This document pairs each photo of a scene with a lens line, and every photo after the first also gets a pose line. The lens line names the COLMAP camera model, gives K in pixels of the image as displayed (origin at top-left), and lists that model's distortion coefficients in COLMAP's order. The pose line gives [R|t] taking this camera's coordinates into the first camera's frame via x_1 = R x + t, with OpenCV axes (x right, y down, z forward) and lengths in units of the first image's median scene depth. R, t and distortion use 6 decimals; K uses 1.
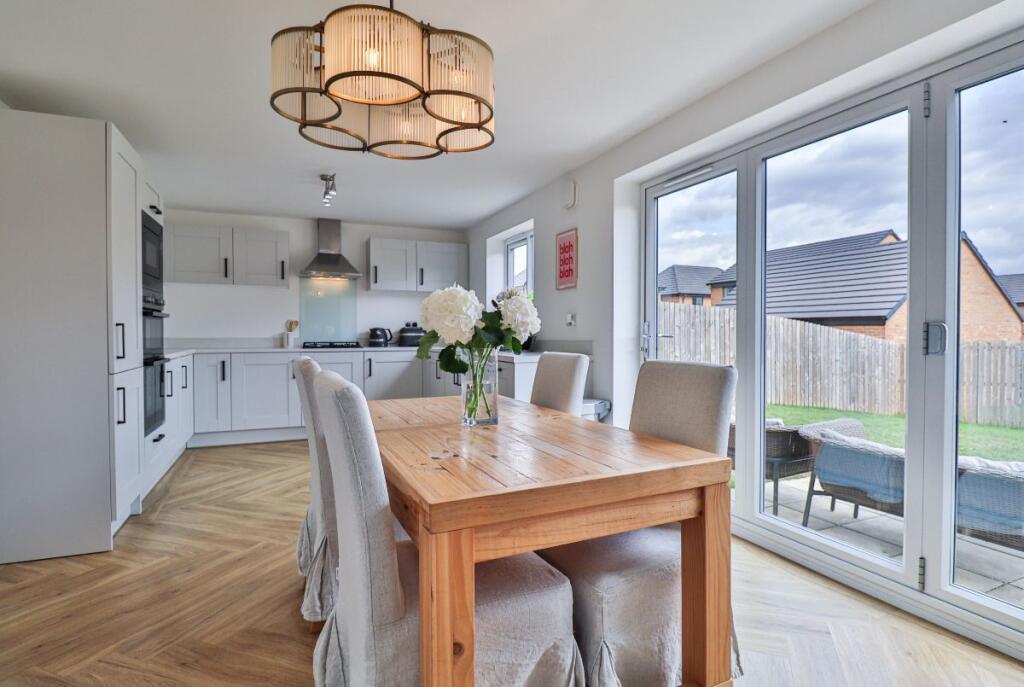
lens RADIAL K [[478.8, 0, 520.3], [0, 478.8, 340.0], [0, 0, 1]] dist [-0.000476, -0.000198]
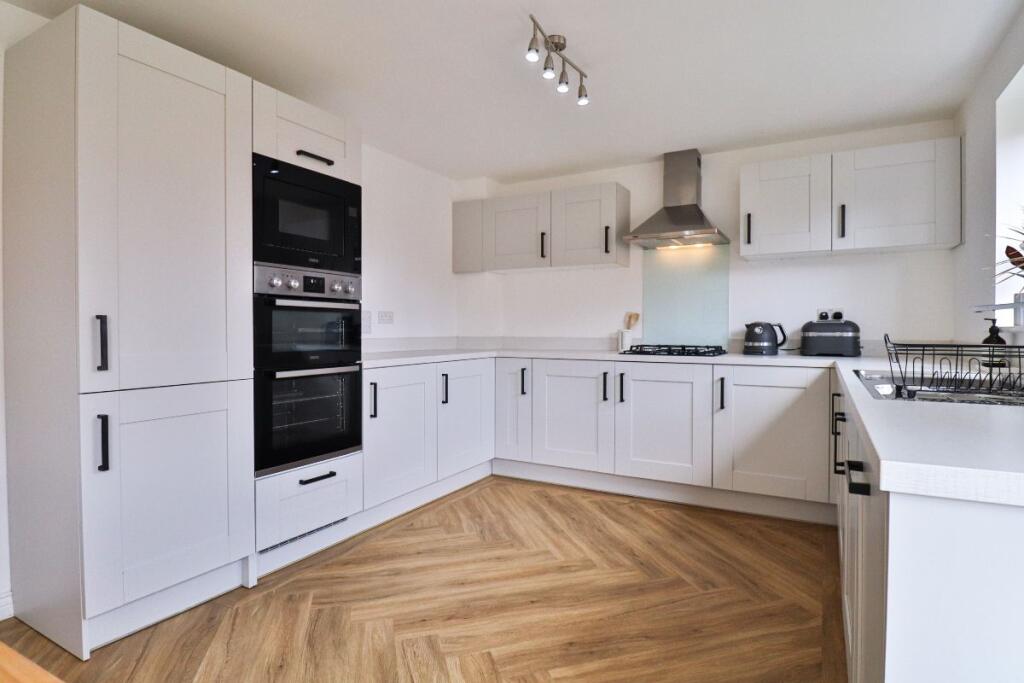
lens RADIAL K [[509.2, 0, 575.5], [0, 509.2, 328.9], [0, 0, 1]] dist [-0.000778, 0.000057]
pose [[0.616184, 0.002242, -0.787599, 0.066545], [-0.012800, 0.999892, -0.007168, -0.014838], [0.787499, 0.014498, 0.616146, 0.632764]]
